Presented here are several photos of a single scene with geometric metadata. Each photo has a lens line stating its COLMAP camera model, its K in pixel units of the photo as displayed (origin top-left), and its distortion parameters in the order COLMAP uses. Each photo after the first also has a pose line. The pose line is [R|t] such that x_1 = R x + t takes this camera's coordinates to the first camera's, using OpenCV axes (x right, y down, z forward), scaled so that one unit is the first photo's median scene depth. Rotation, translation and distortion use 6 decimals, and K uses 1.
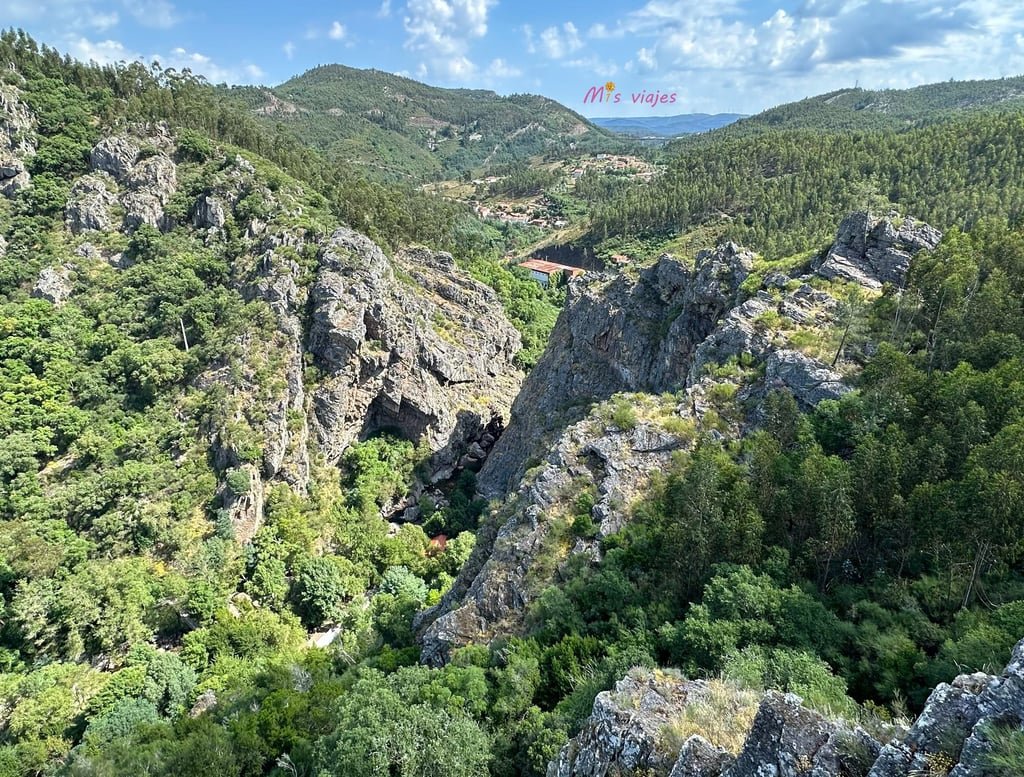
lens RADIAL K [[588.3, 0, 512.0], [0, 588.3, 388.5], [0, 0, 1]] dist [0.000314, 0.000635]
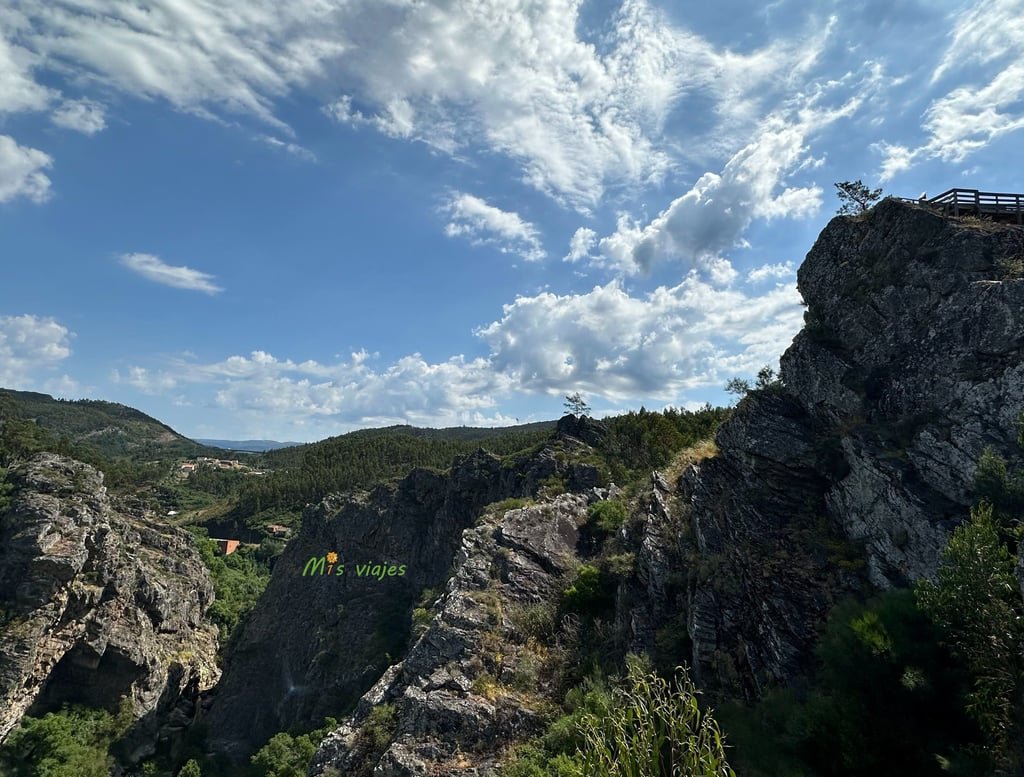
lens RADIAL K [[556.5, 0, 512.0], [0, 556.5, 388.5], [0, 0, 1]] dist [0.001621, 0.001699]
pose [[0.760133, 0.138146, 0.634912, -0.162717], [0.209079, 0.873167, -0.440301, 0.087874], [-0.615211, 0.467434, 0.634839, -0.011015]]
